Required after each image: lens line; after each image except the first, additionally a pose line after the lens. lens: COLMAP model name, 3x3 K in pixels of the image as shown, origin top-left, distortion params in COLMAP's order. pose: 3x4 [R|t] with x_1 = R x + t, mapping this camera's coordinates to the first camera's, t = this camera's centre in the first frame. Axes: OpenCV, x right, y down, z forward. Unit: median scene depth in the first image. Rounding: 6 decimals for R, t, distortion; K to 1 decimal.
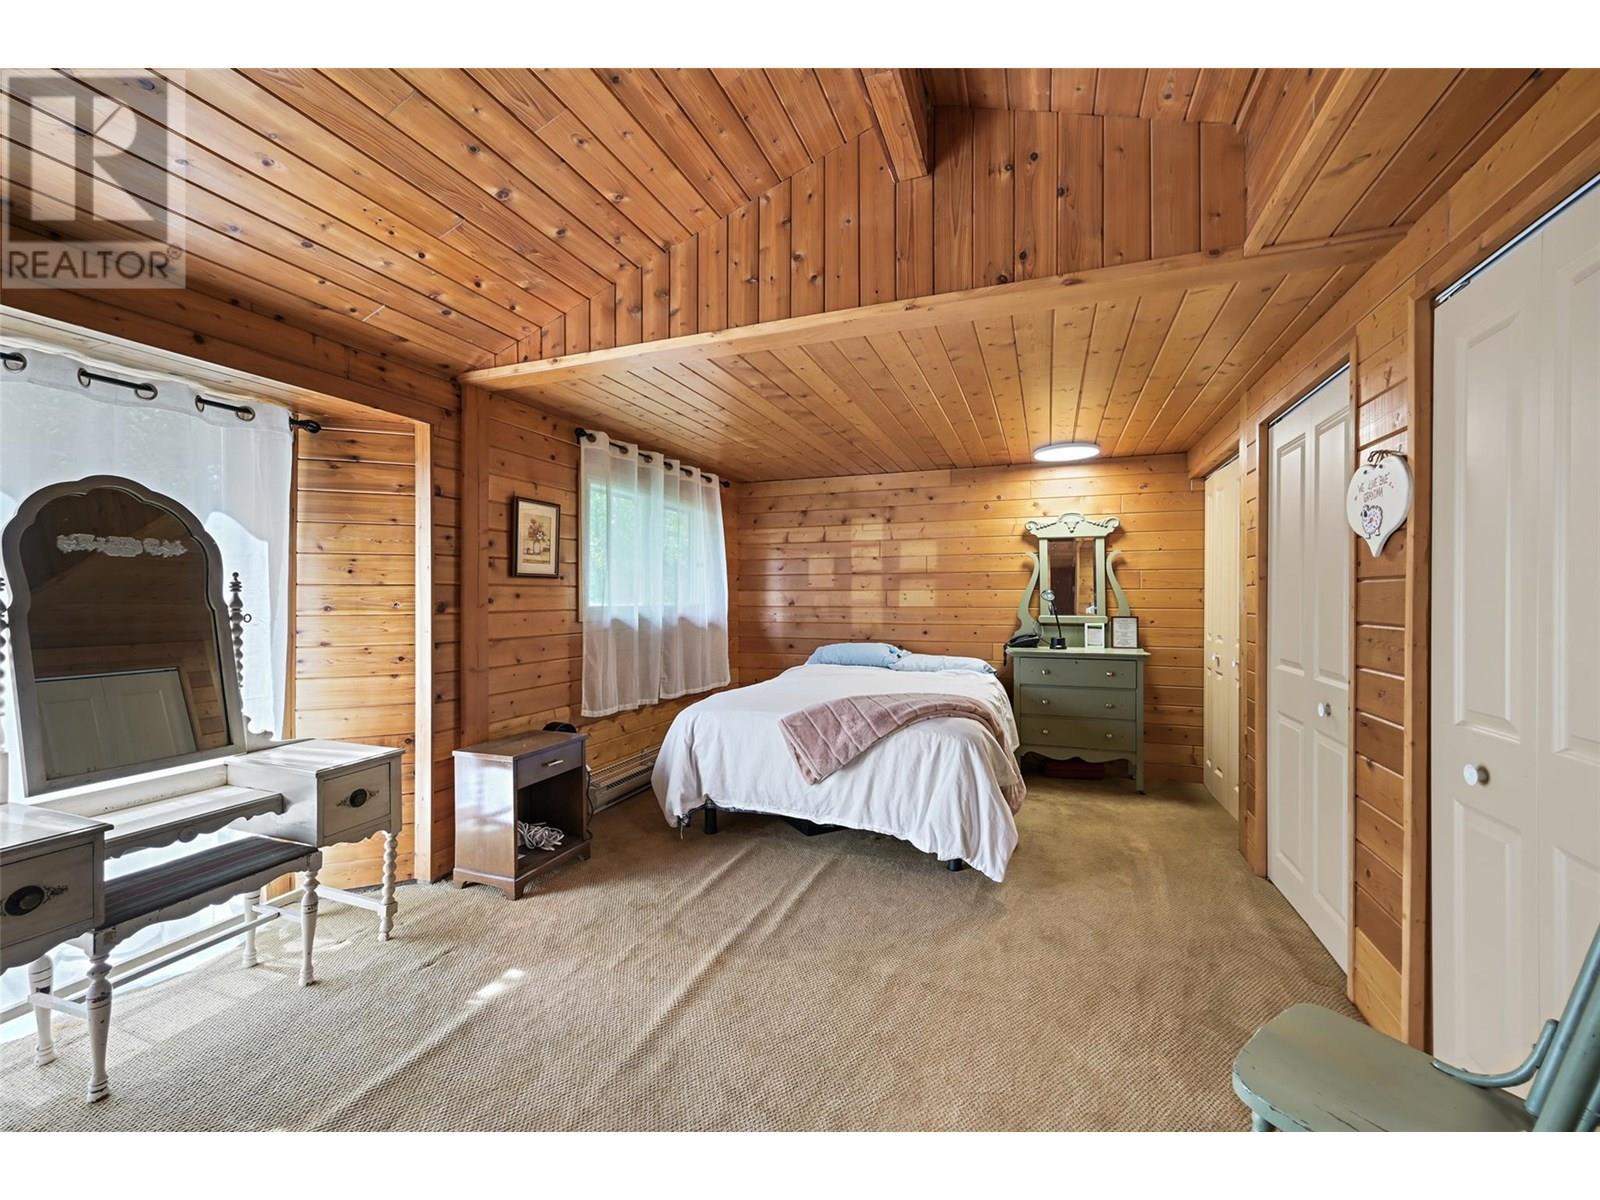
lens RADIAL K [[652.1, 0, 801.6], [0, 652.1, 595.5], [0, 0, 1]] dist [-0.000007, 0.000015]
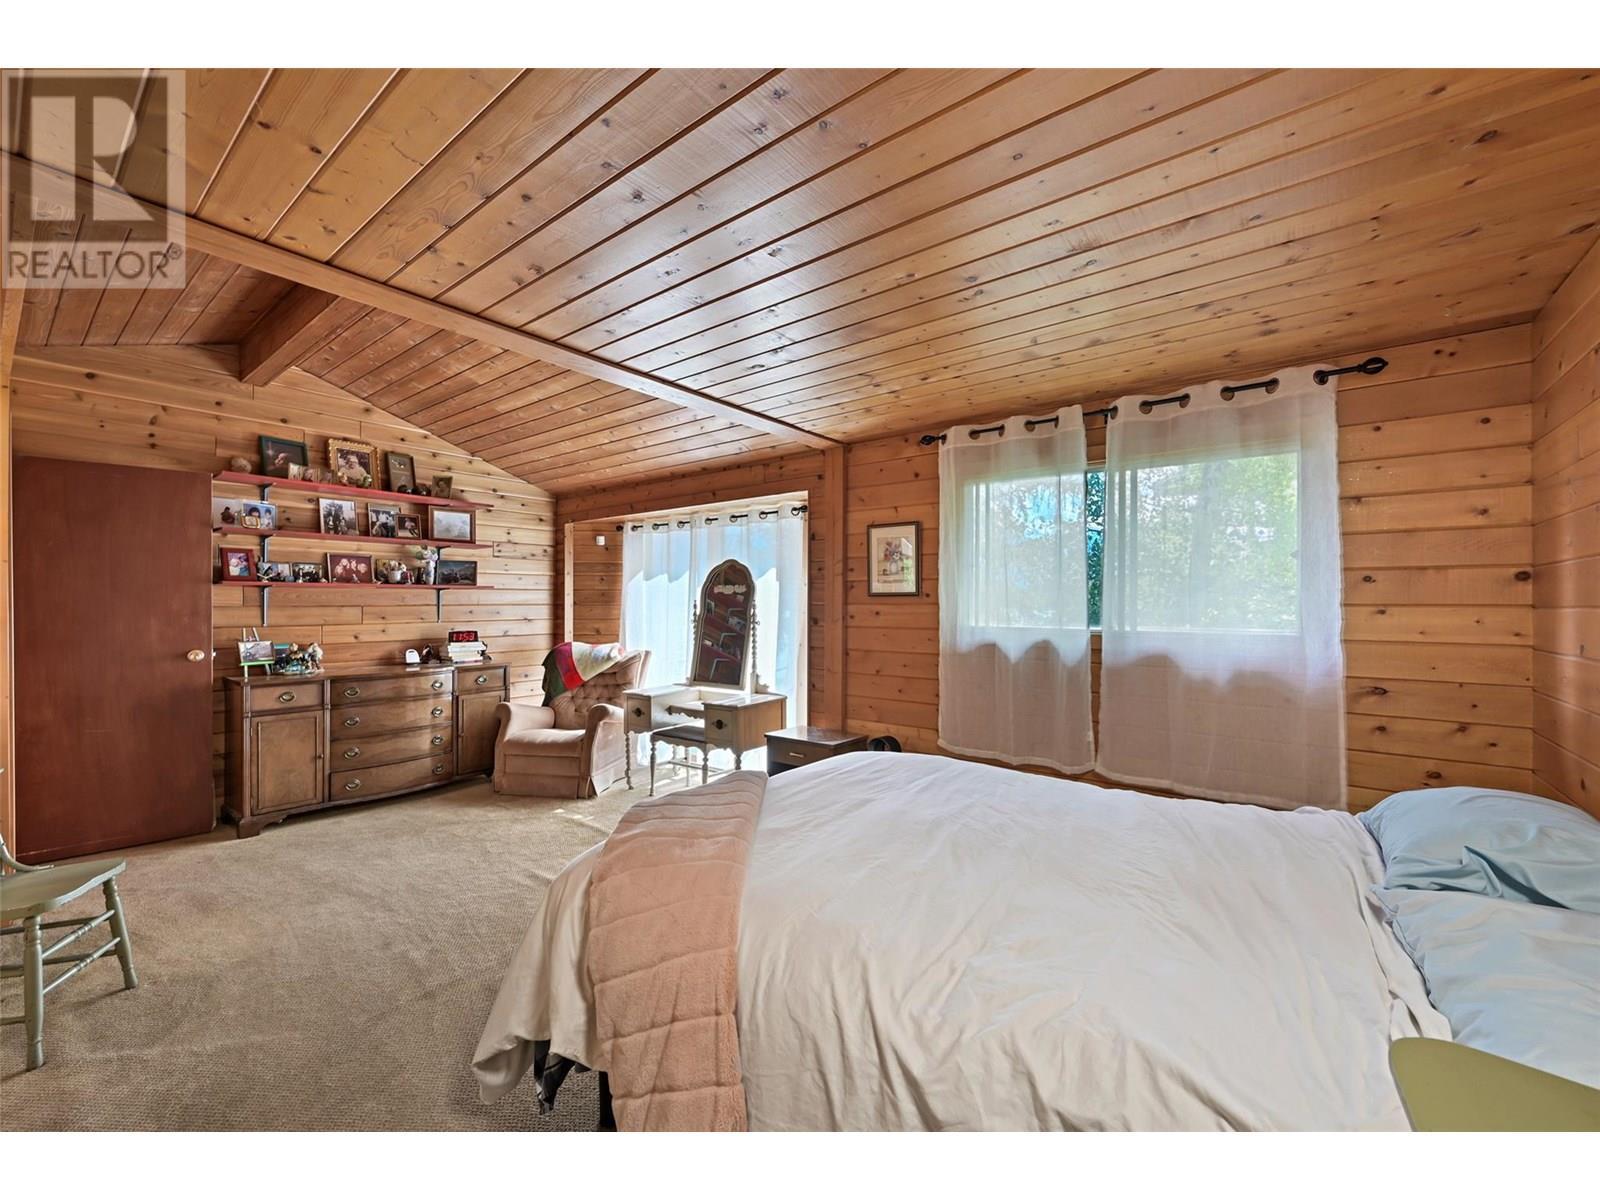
lens RADIAL K [[652.1, 0, 799.1], [0, 652.1, 606.1], [0, 0, 1]] dist [-0.000007, 0.000015]
pose [[-0.305555, -0.000224, -0.952174, 0.652066], [-0.003111, 0.999995, 0.000763, -0.011869], [0.952169, 0.003195, -0.305554, 1.186720]]
